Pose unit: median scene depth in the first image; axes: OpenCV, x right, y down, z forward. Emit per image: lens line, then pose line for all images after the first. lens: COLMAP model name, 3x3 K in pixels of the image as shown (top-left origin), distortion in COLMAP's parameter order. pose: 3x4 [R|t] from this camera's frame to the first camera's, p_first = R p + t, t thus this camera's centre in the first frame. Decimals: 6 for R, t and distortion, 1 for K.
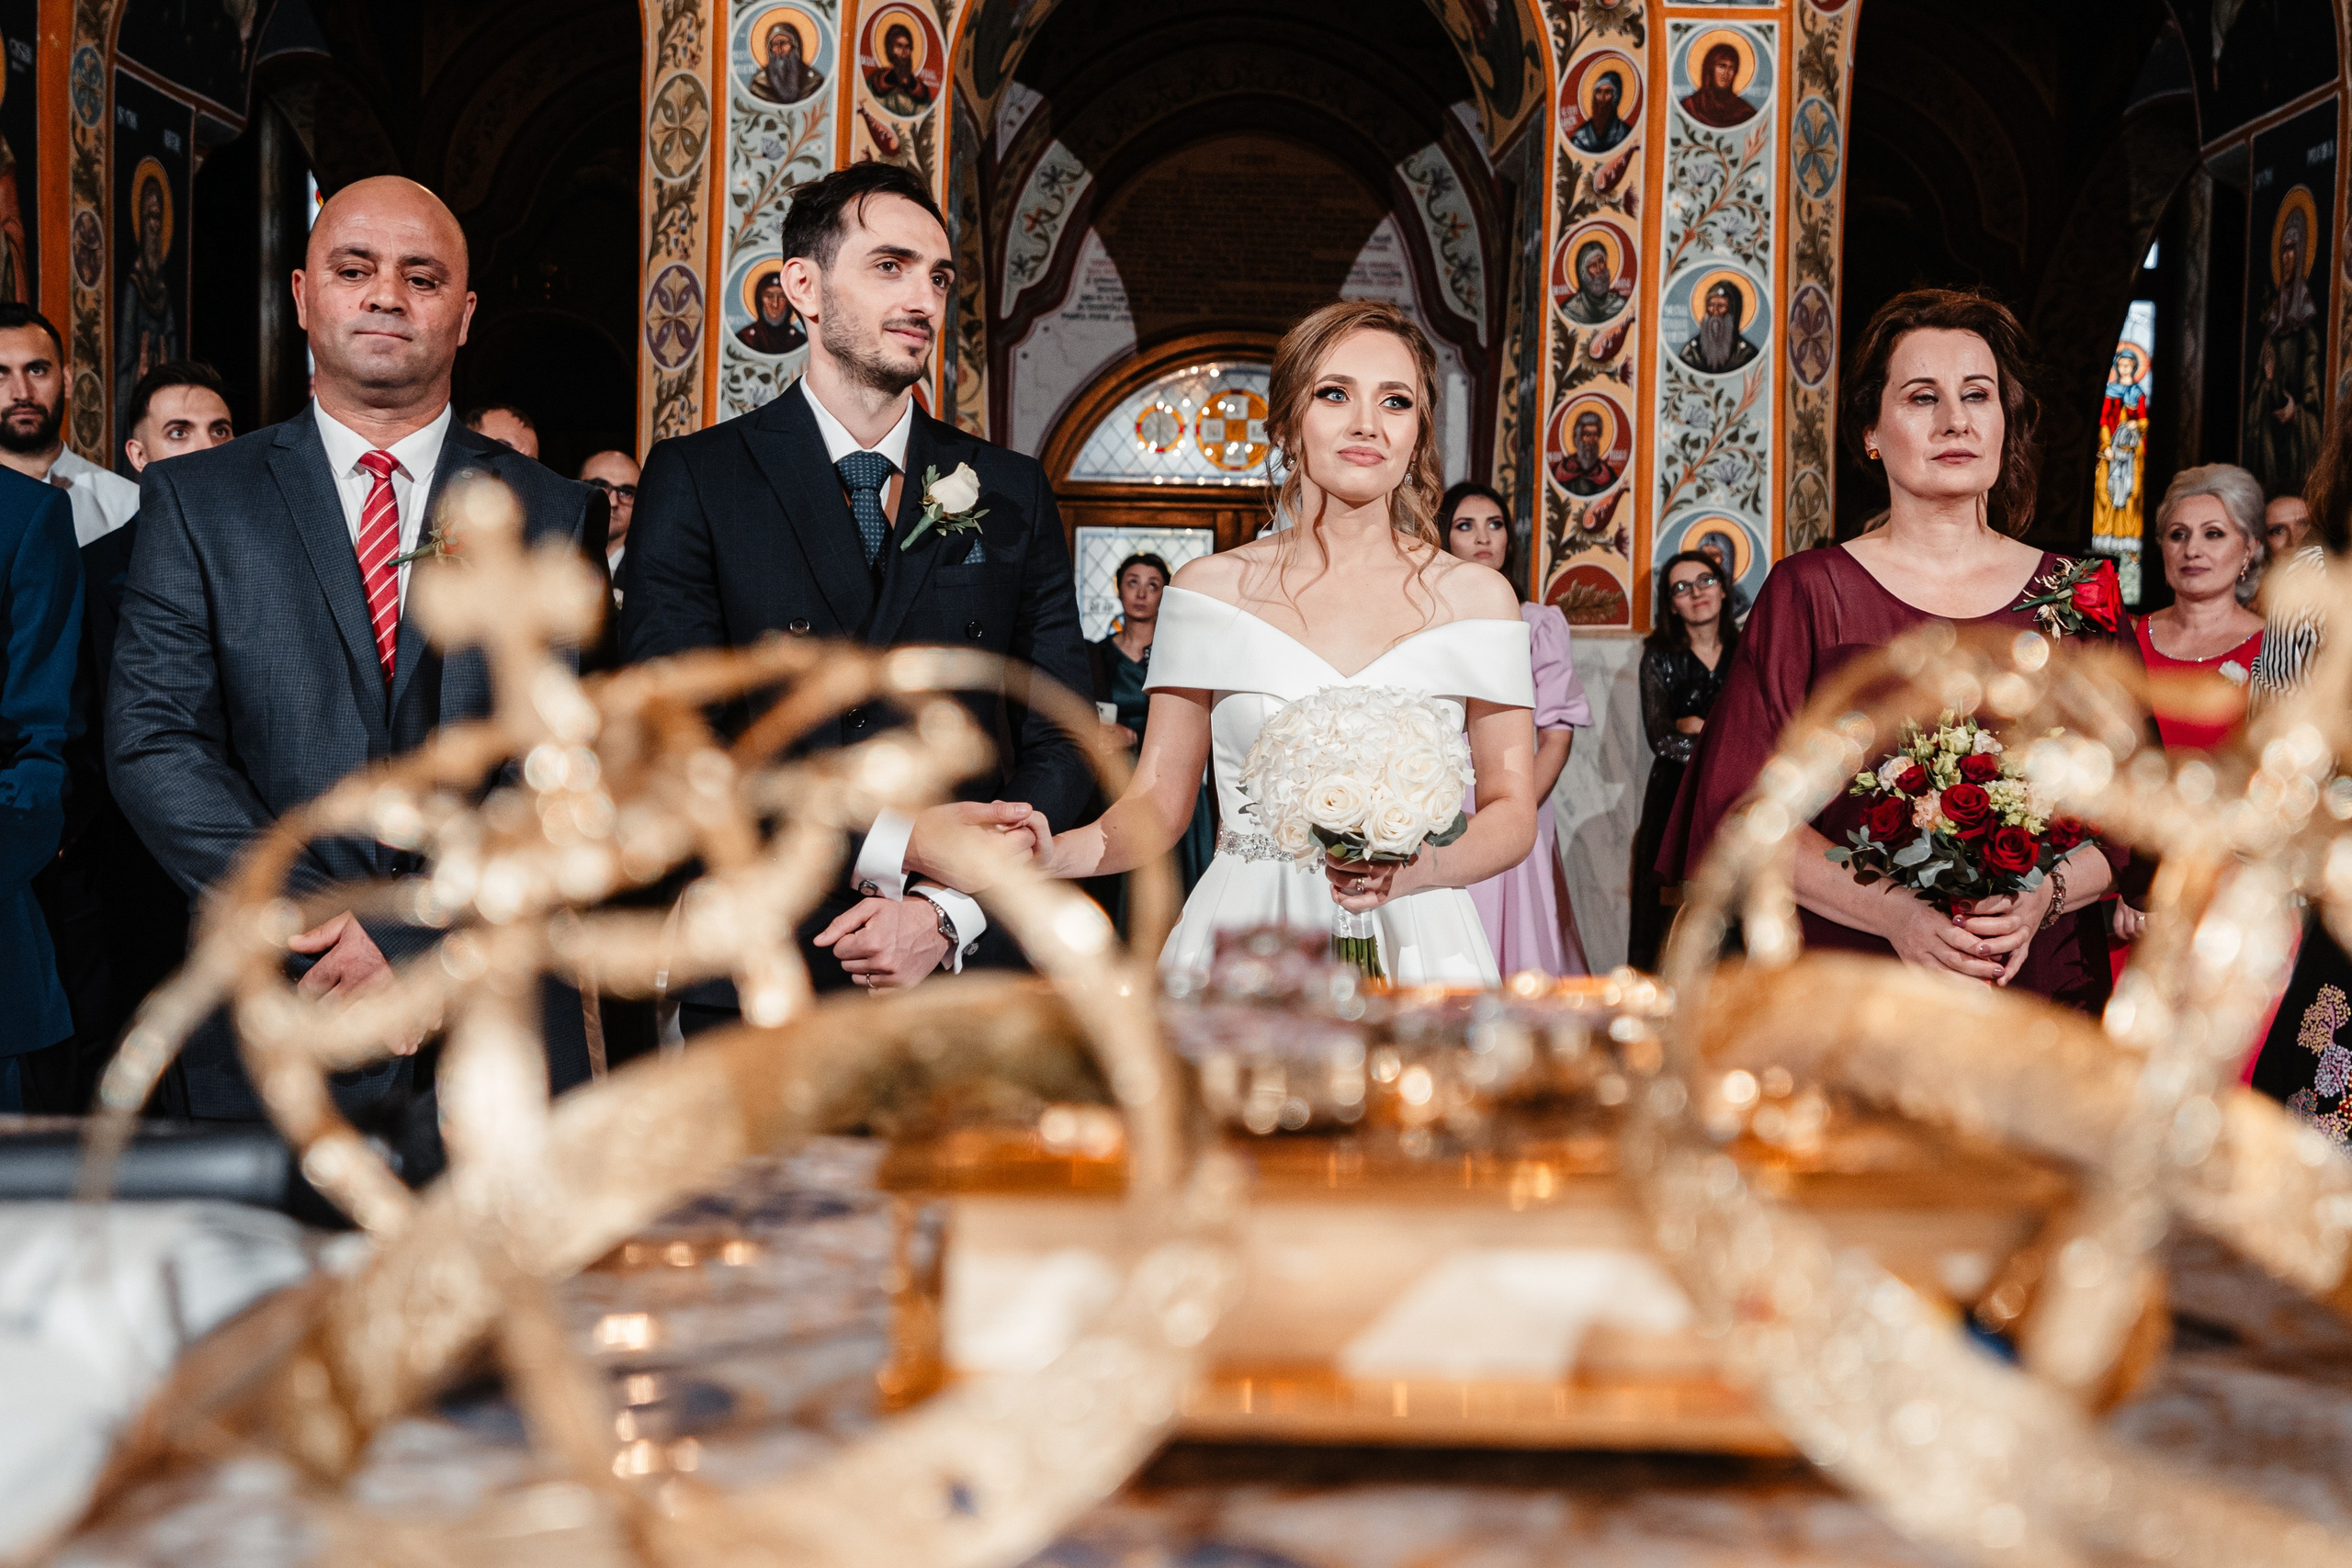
lens RADIAL K [[2725.0, 0, 1176.0], [0, 2725.0, 784.0], [0, 0, 1]] dist [-0.010373, 0.056639]
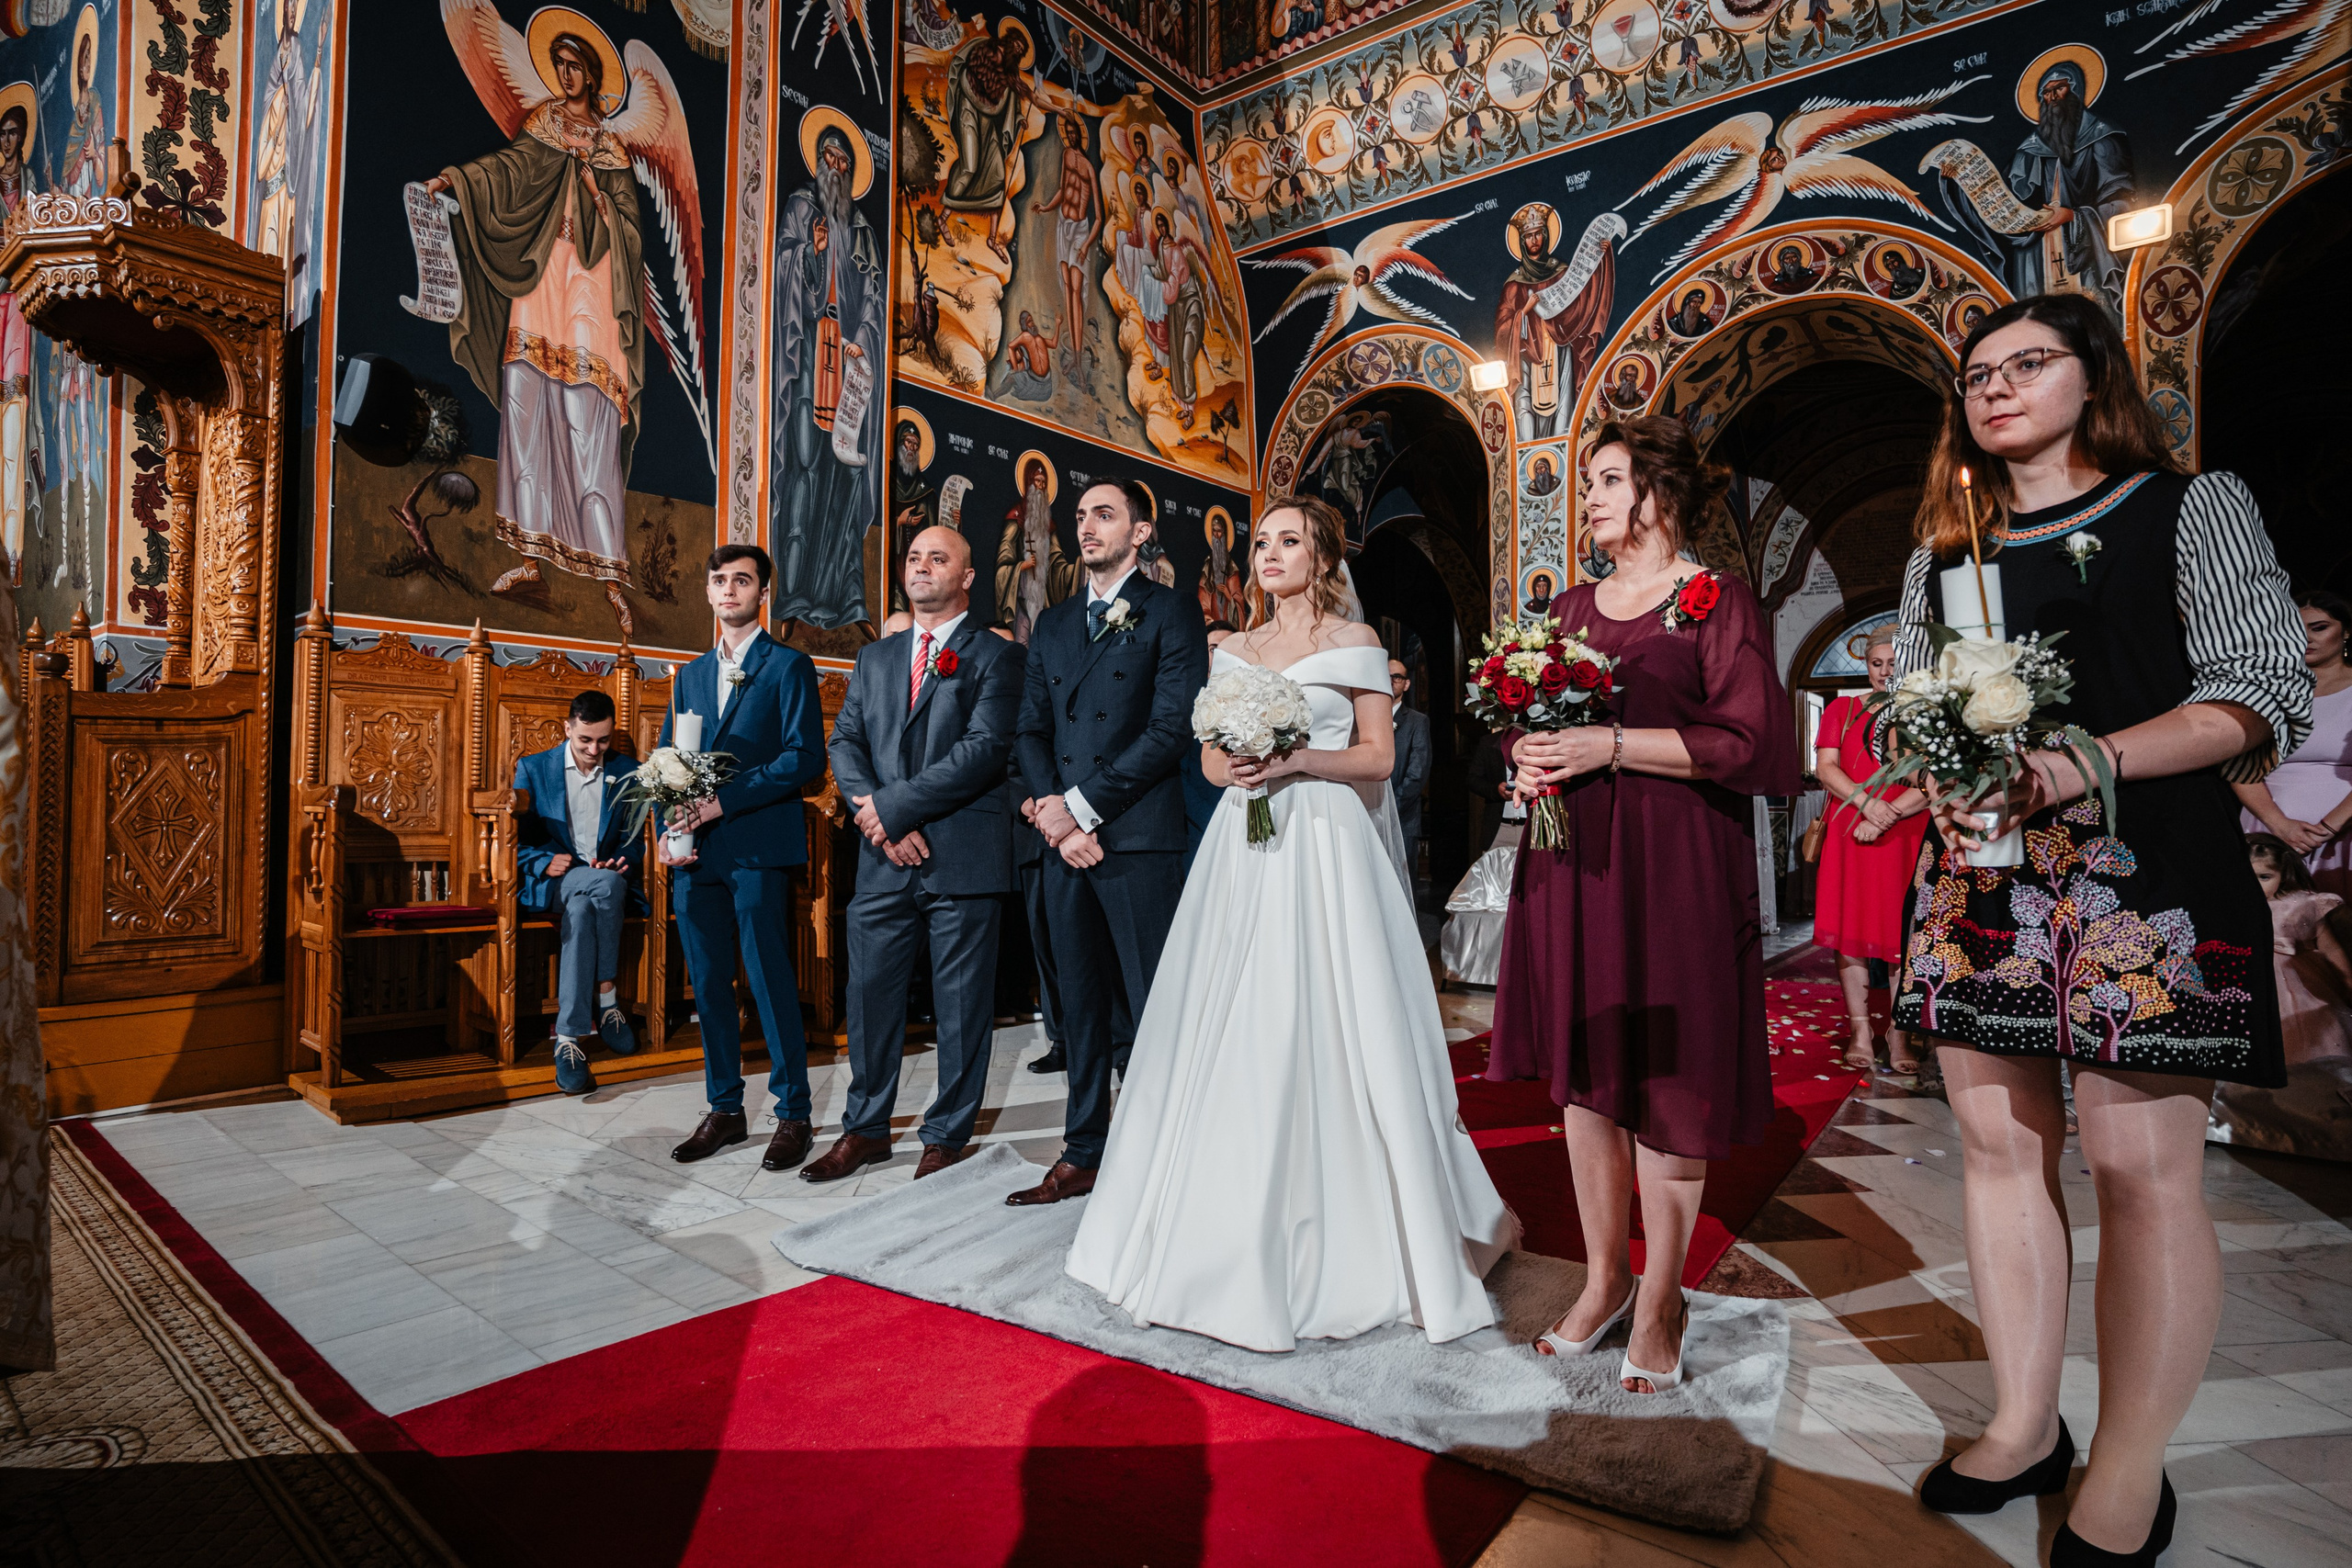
lens RADIAL K [[1205.6, 0, 1171.2], [0, 1205.6, 774.6], [0, 0, 1]] dist [-0.076507, 0.036852]
pose [[0.788568, -0.031066, -0.614162, 0.186013], [-0.013878, 0.997570, -0.068278, 0.032194], [0.614791, 0.062365, 0.786220, 0.108466]]
